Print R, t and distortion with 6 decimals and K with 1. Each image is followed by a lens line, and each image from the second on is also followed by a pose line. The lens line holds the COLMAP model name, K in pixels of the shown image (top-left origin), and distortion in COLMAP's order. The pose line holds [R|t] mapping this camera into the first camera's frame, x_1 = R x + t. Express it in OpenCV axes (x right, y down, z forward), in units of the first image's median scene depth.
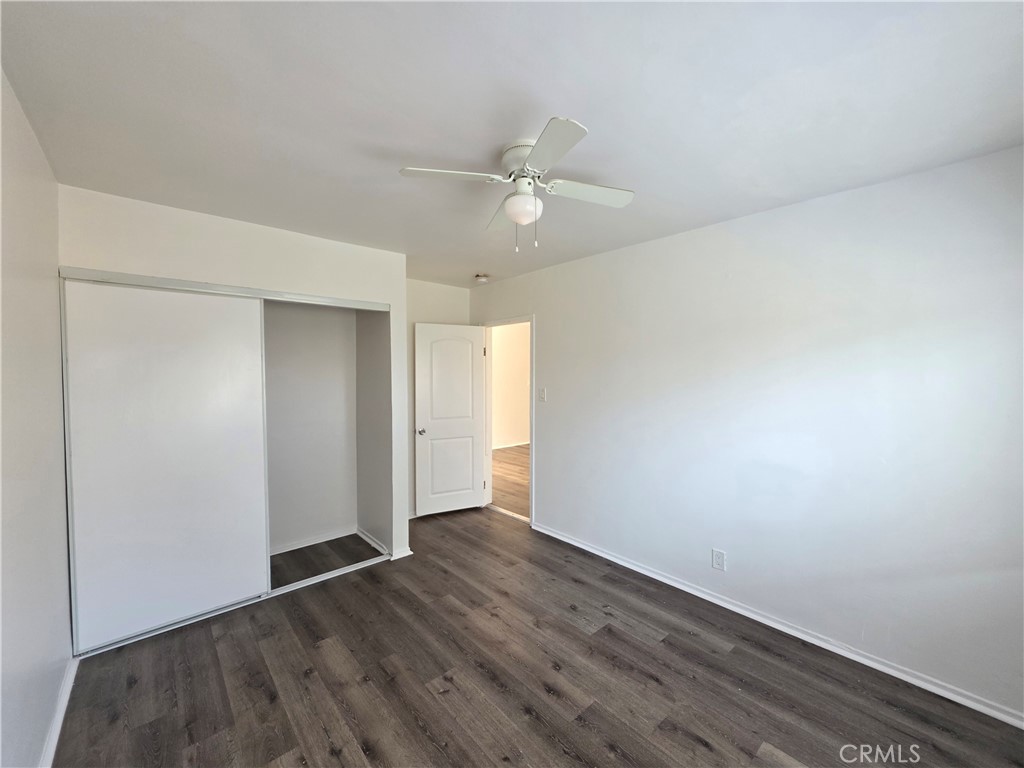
lens RADIAL K [[406.6, 0, 511.9], [0, 406.6, 384.5], [0, 0, 1]] dist [-0.000059, -0.000026]
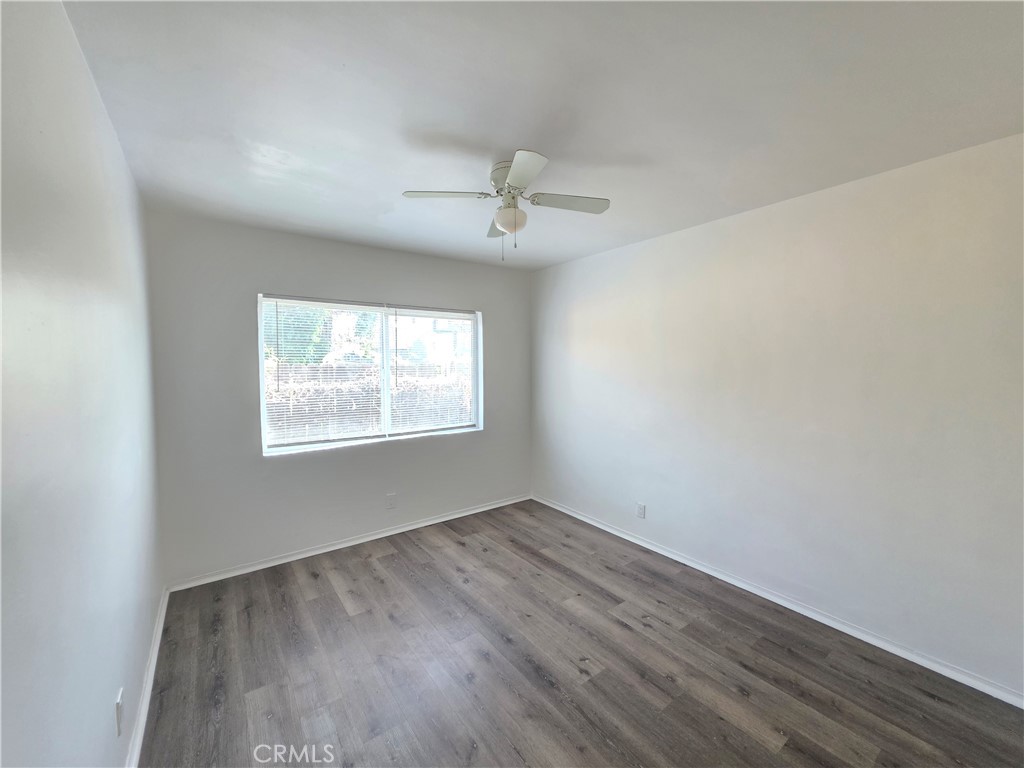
lens RADIAL K [[406.6, 0, 512.3], [0, 406.6, 383.9], [0, 0, 1]] dist [-0.000059, -0.000026]
pose [[-0.995704, -0.000433, 0.092596, -0.075052], [0.006932, 0.996834, 0.079203, -0.050779], [-0.092337, 0.079505, -0.992549, 1.969720]]
